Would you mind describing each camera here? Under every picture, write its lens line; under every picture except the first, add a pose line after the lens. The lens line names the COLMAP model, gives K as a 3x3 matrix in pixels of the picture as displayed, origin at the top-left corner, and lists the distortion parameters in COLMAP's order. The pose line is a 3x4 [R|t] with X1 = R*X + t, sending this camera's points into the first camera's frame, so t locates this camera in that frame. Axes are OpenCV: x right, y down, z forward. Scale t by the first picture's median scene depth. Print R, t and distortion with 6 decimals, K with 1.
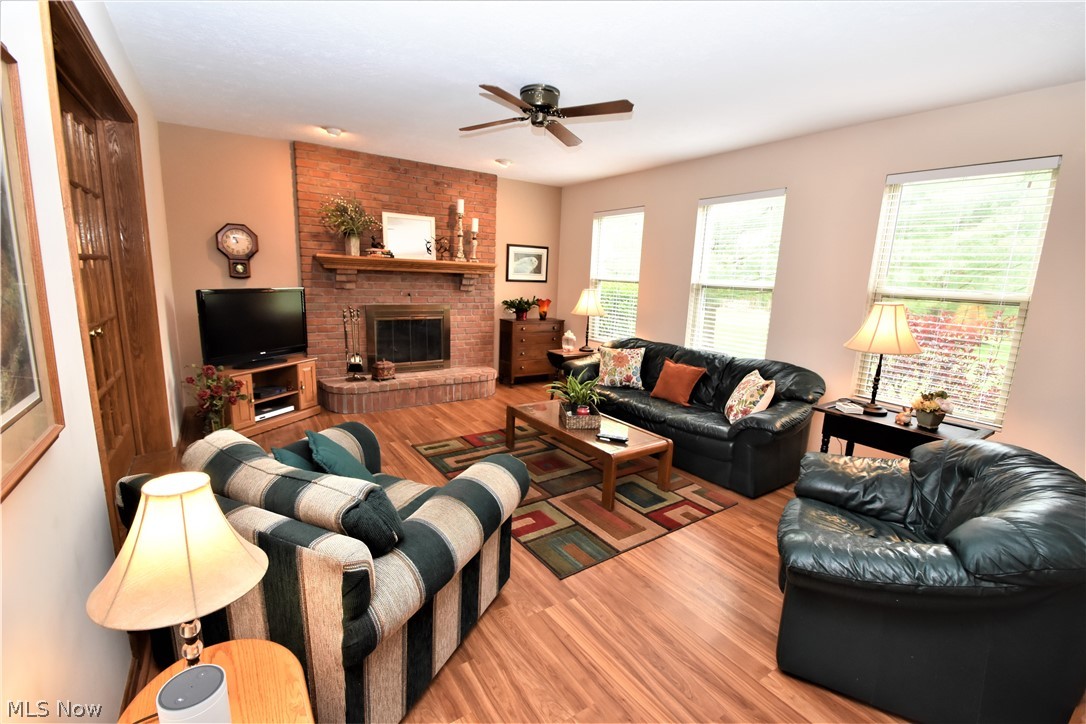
lens RADIAL K [[476.3, 0, 544.9], [0, 476.3, 360.9], [0, 0, 1]] dist [0.002401, -0.002861]
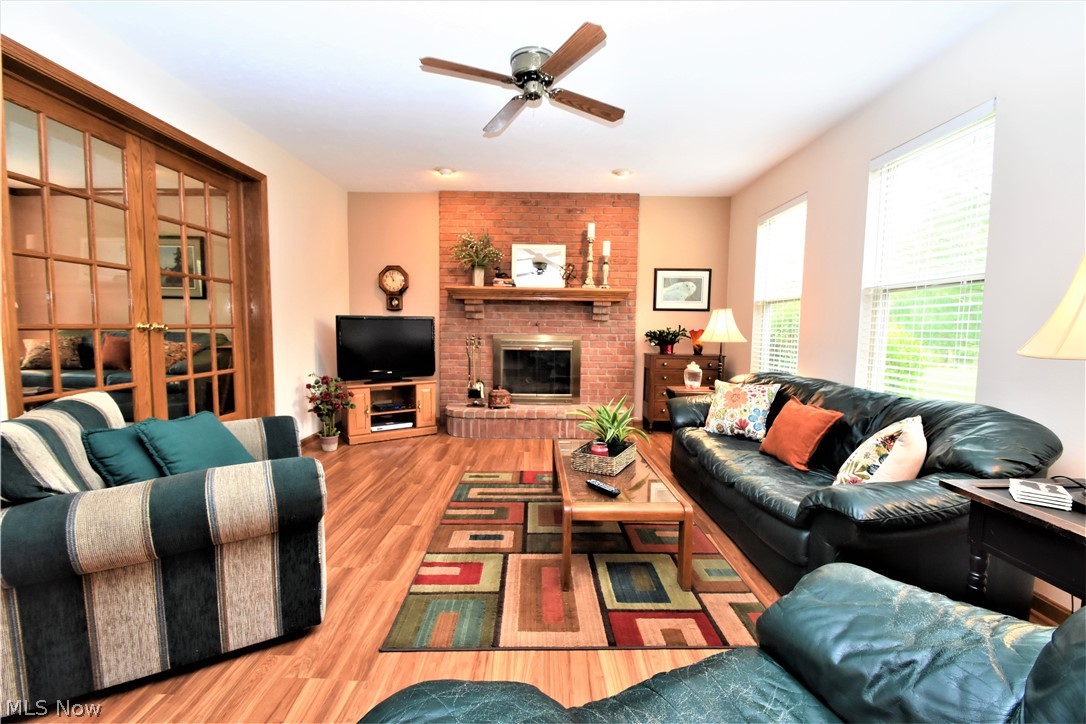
lens RADIAL K [[476.3, 0, 543.4], [0, 476.3, 361.1], [0, 0, 1]] dist [0.002401, -0.002861]
pose [[0.829881, 0.011870, -0.557814, 0.295258], [-0.081304, 0.991674, -0.099857, 0.034838], [0.551984, 0.128222, 0.823937, 0.224873]]
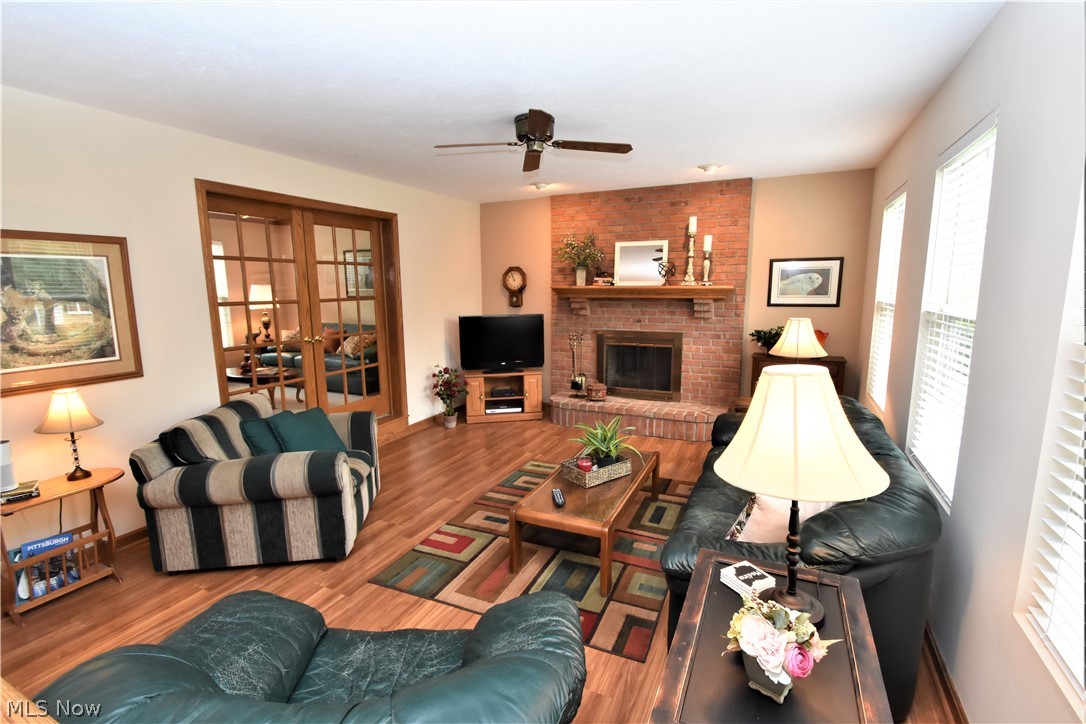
lens RADIAL K [[504.7, 0, 543.5], [0, 504.7, 357.9], [0, 0, 1]] dist [0.011555, 0.000946]
pose [[0.511686, 0.081768, -0.855273, 0.560357], [-0.127741, 0.991637, 0.018382, -0.061196], [0.849623, 0.099848, 0.517852, 0.317140]]
